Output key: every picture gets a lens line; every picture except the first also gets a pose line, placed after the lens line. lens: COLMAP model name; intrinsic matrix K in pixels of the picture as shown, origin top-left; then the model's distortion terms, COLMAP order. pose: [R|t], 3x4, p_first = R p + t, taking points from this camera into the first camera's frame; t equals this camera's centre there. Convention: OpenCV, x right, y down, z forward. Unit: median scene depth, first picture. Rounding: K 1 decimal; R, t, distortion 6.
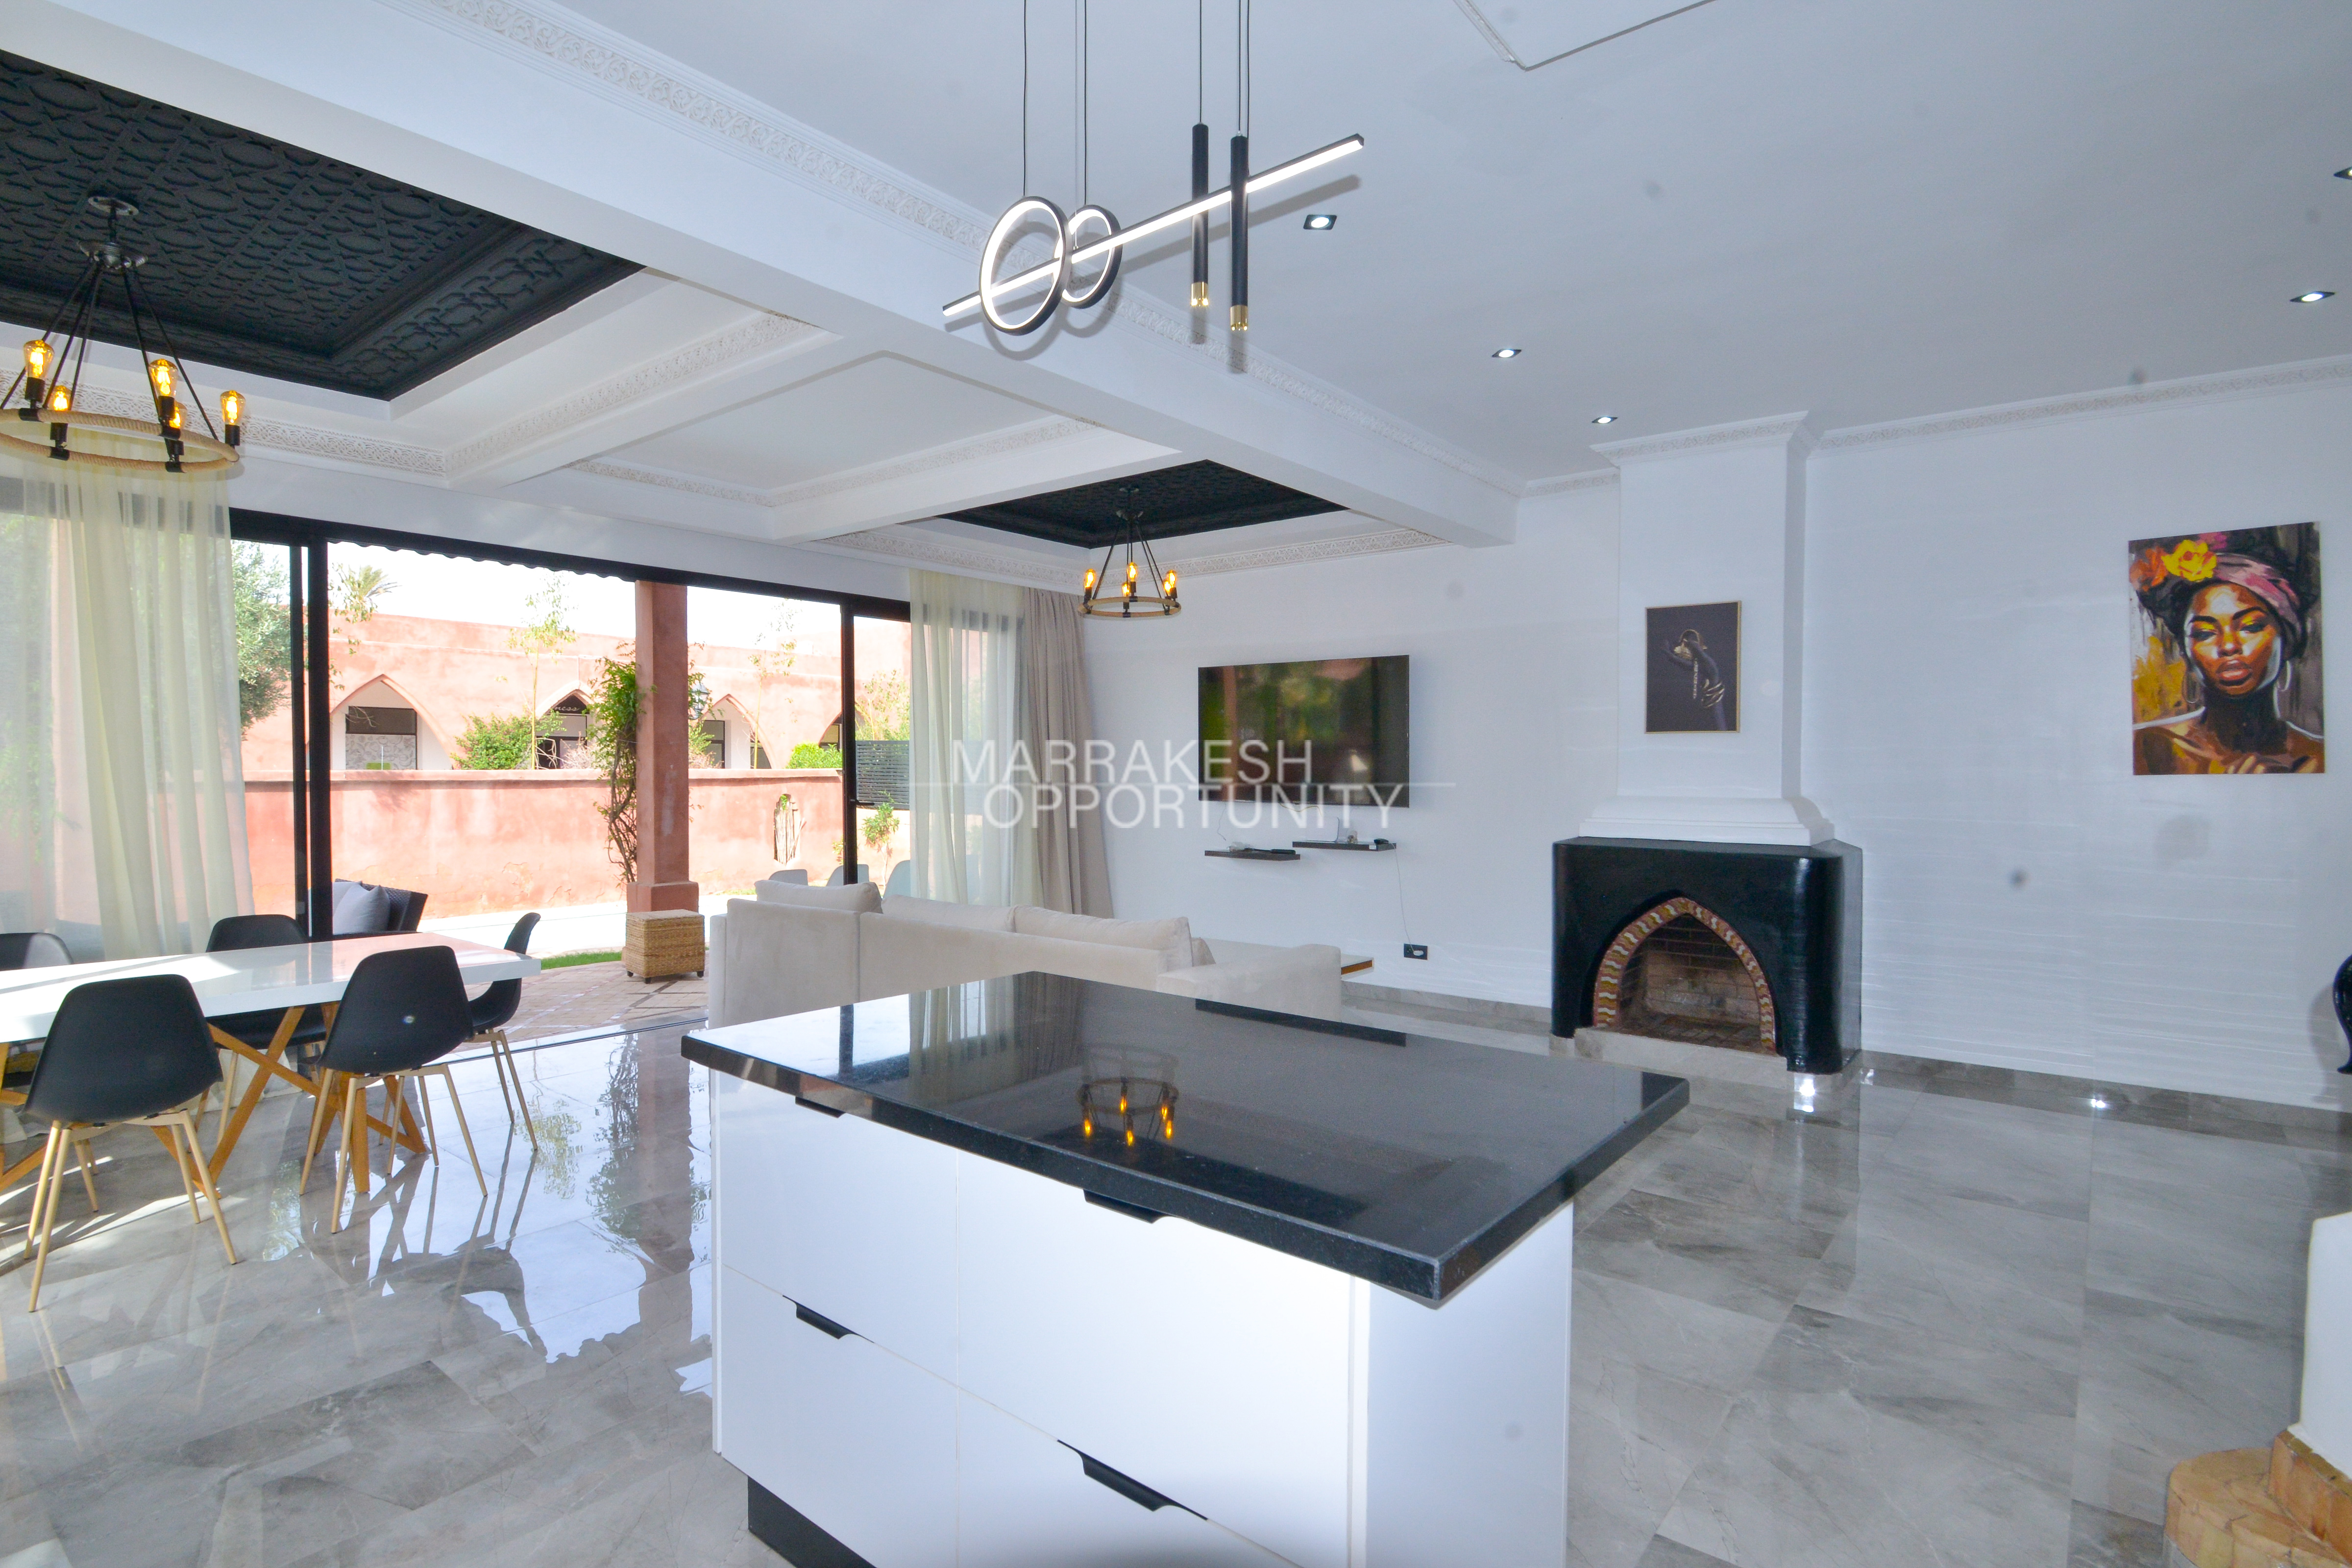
lens RADIAL K [[1165.4, 0, 1136.7], [0, 1165.4, 788.7], [0, 0, 1]] dist [-0.023822, -0.001331]
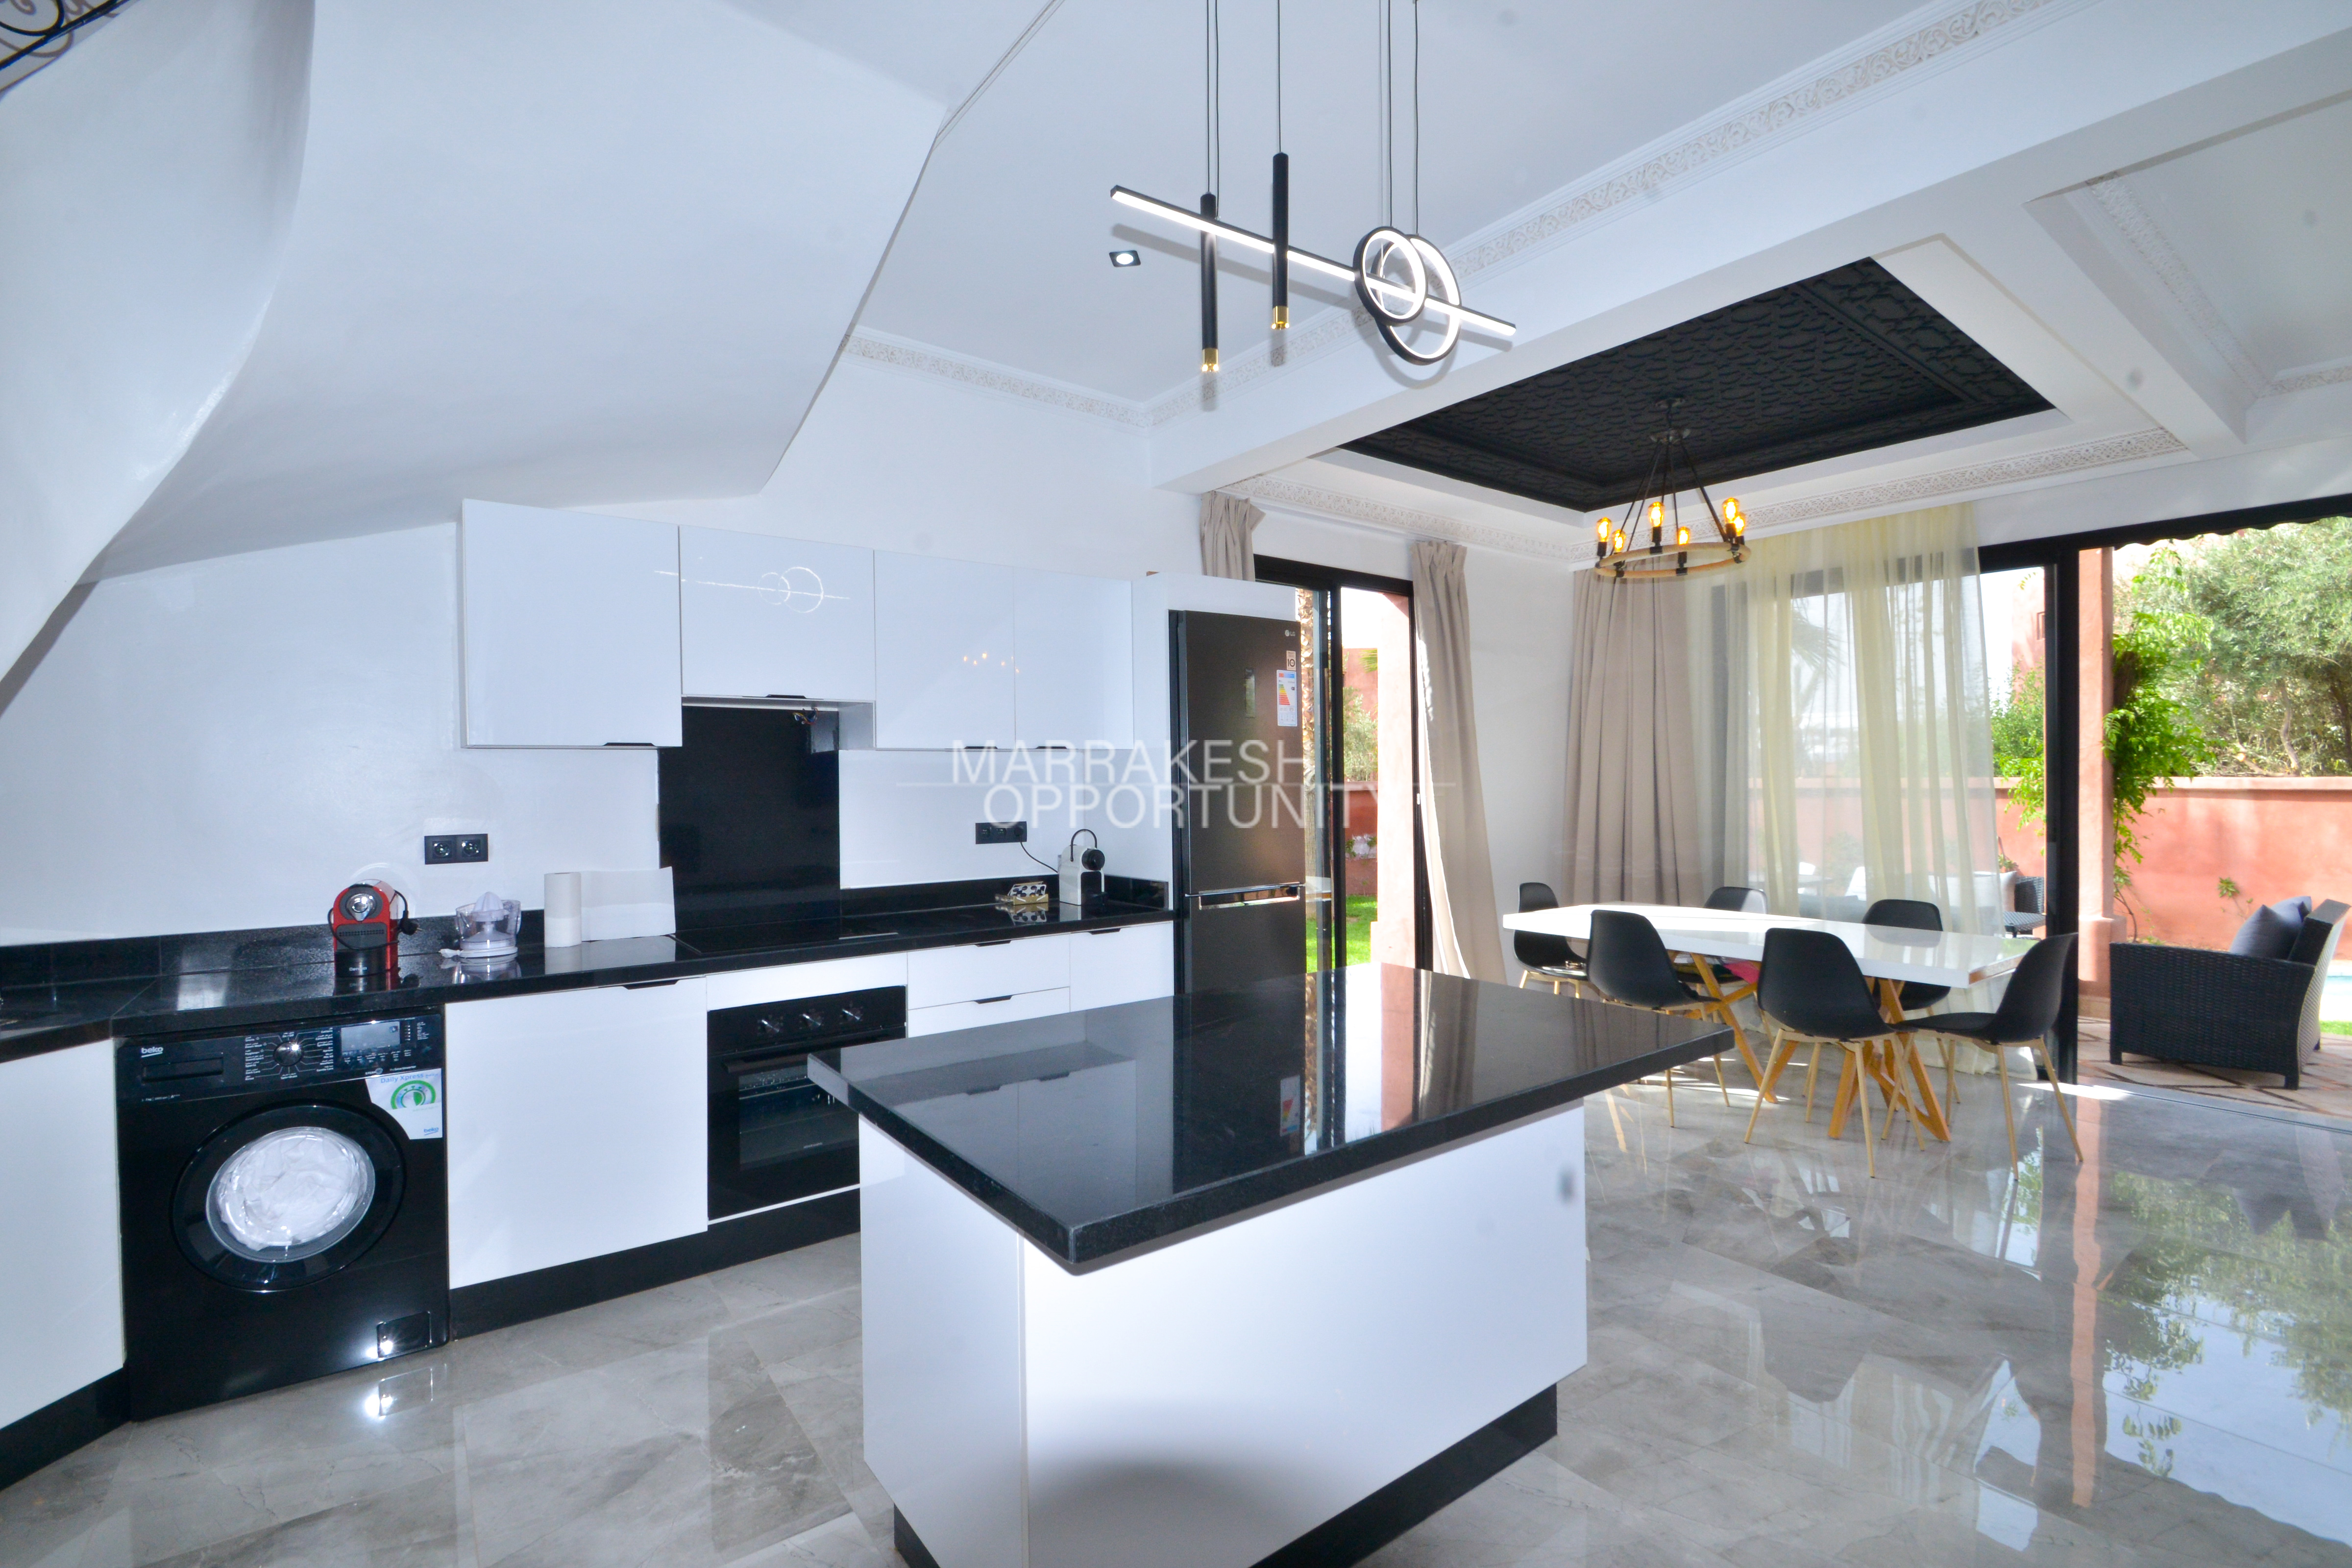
lens RADIAL K [[1046.3, 0, 1182.5], [0, 1046.3, 789.7], [0, 0, 1]] dist [0.002694, -0.000156]
pose [[-0.229071, 0.010811, -0.973350, 0.482529], [-0.012271, 0.999827, 0.013993, -0.010220], [0.973332, 0.015150, -0.228898, 0.557398]]
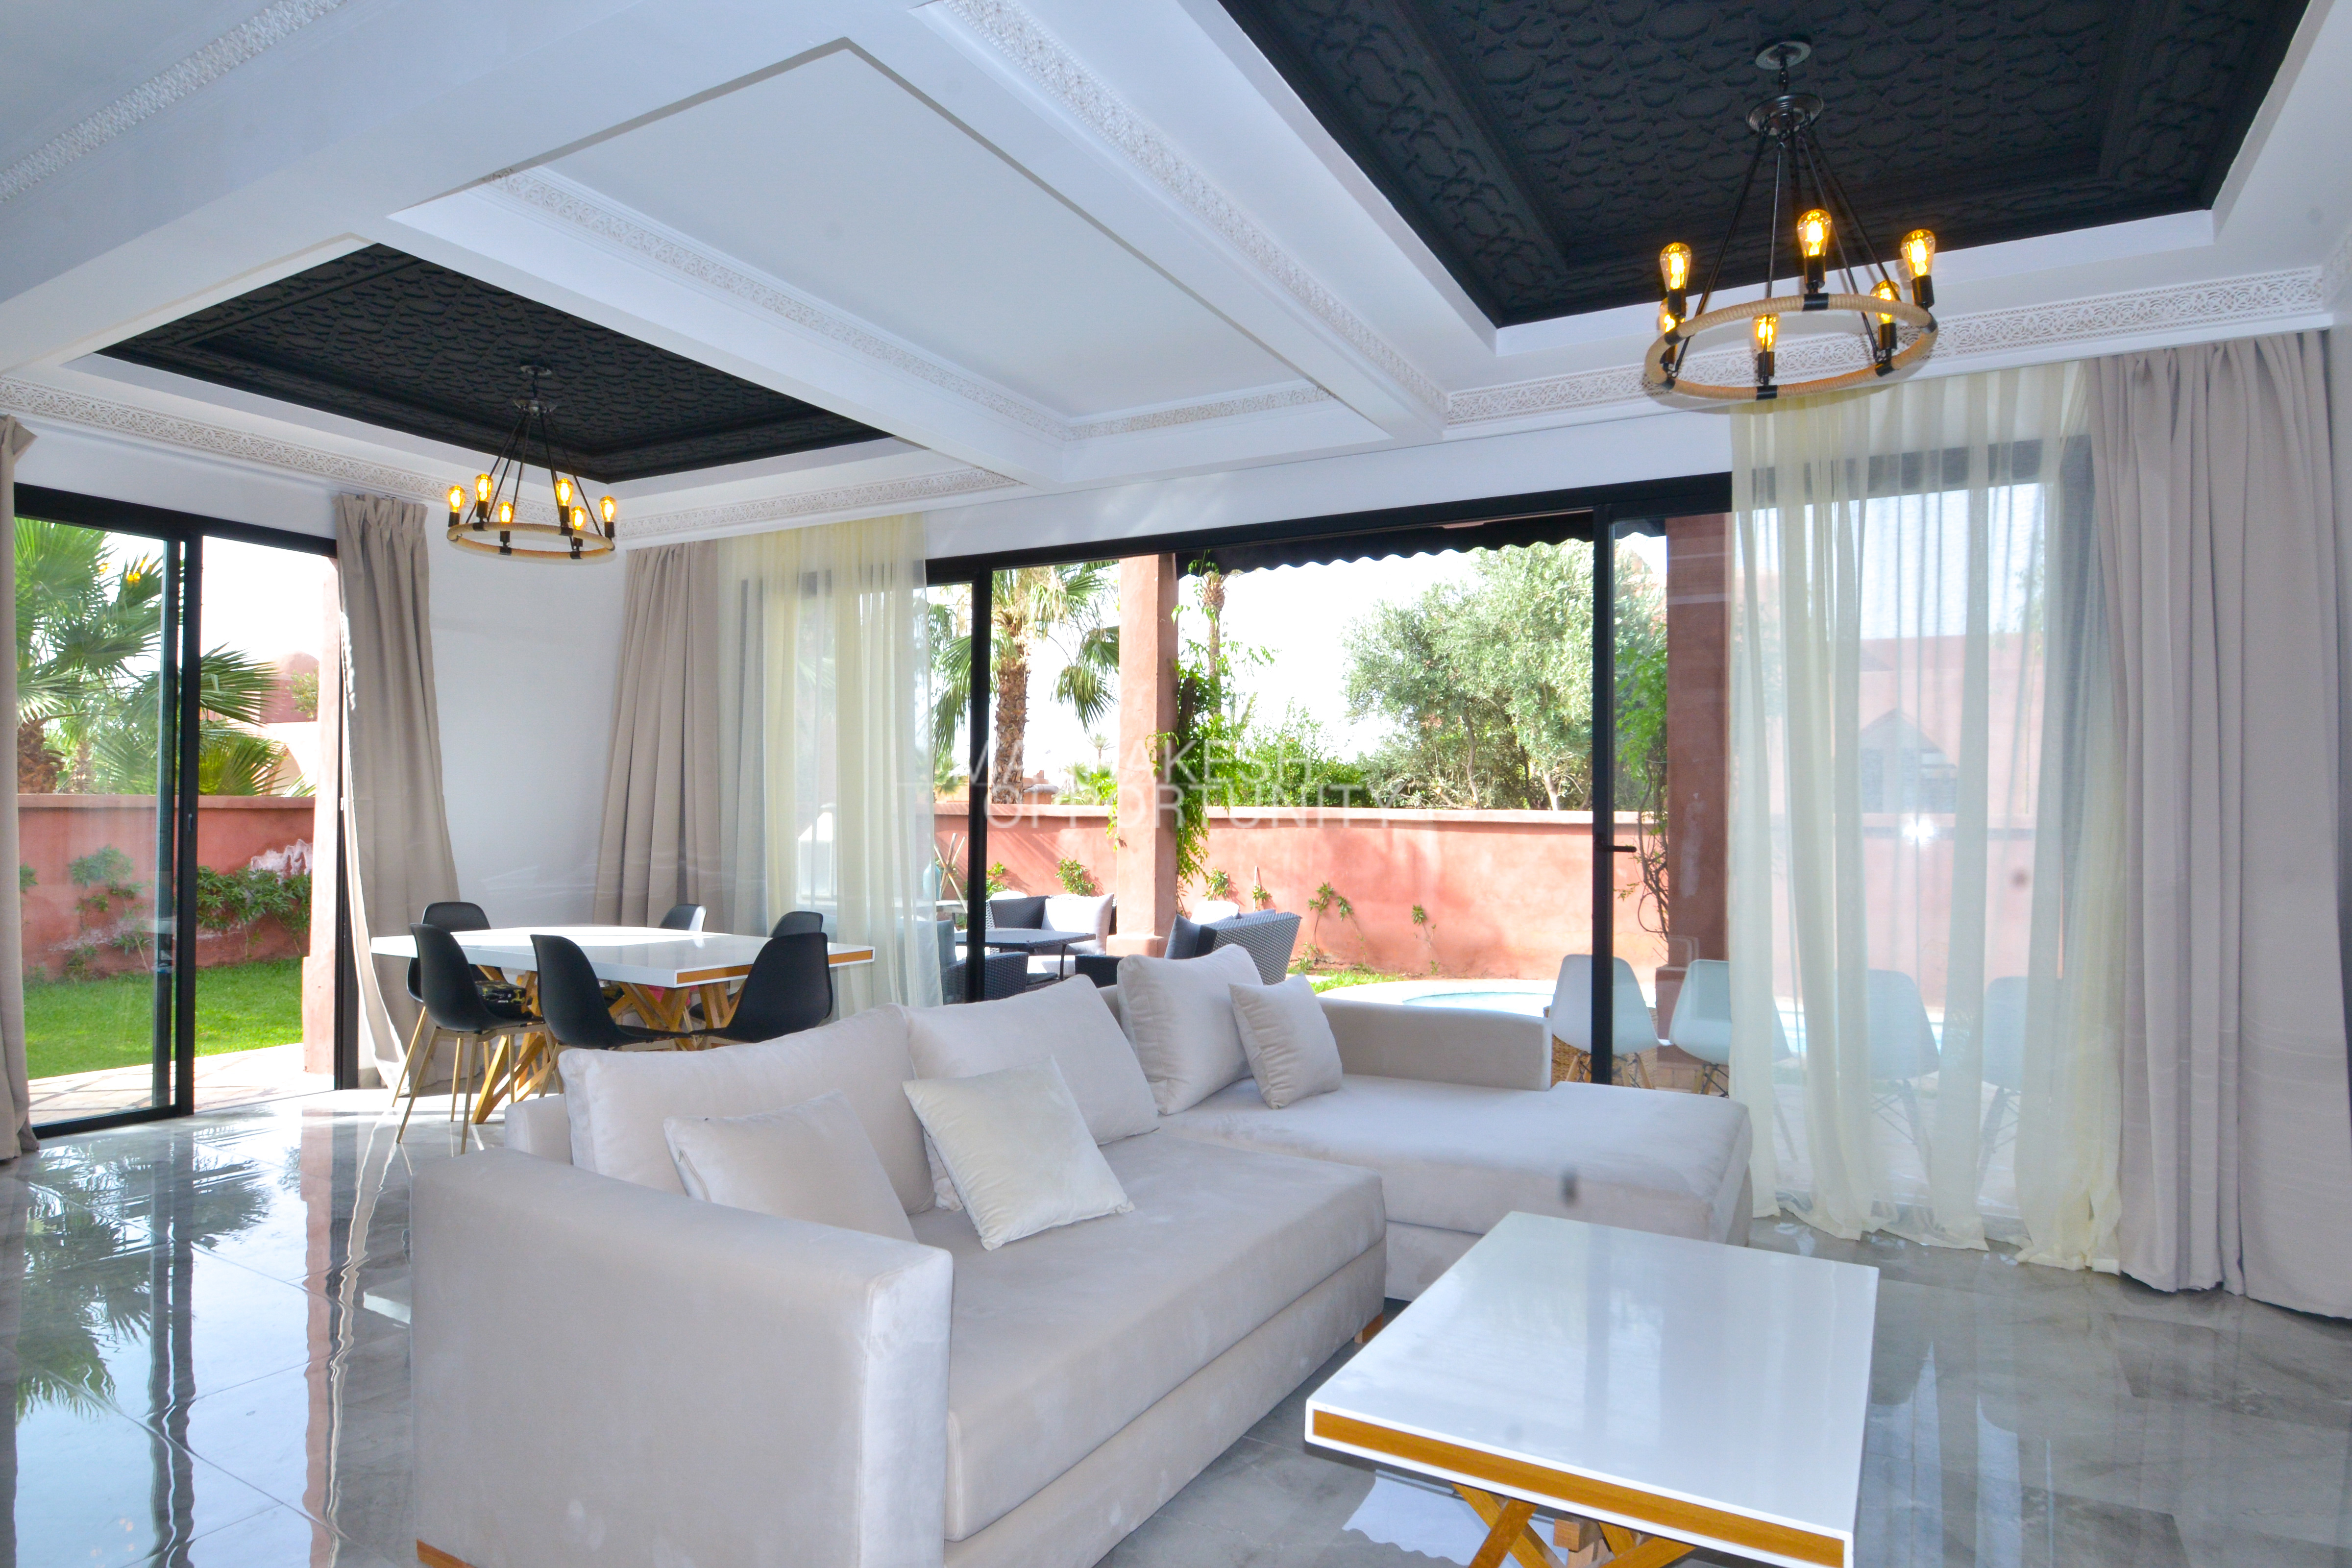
lens RADIAL K [[1329.5, 0, 1172.2], [0, 1329.5, 785.9], [0, 0, 1]] dist [0.003433, 0.000706]
pose [[0.172307, -0.018697, -0.984866, 0.657459], [-0.030772, 0.999230, -0.024353, 0.006591], [0.984563, 0.034503, 0.171599, 1.207249]]
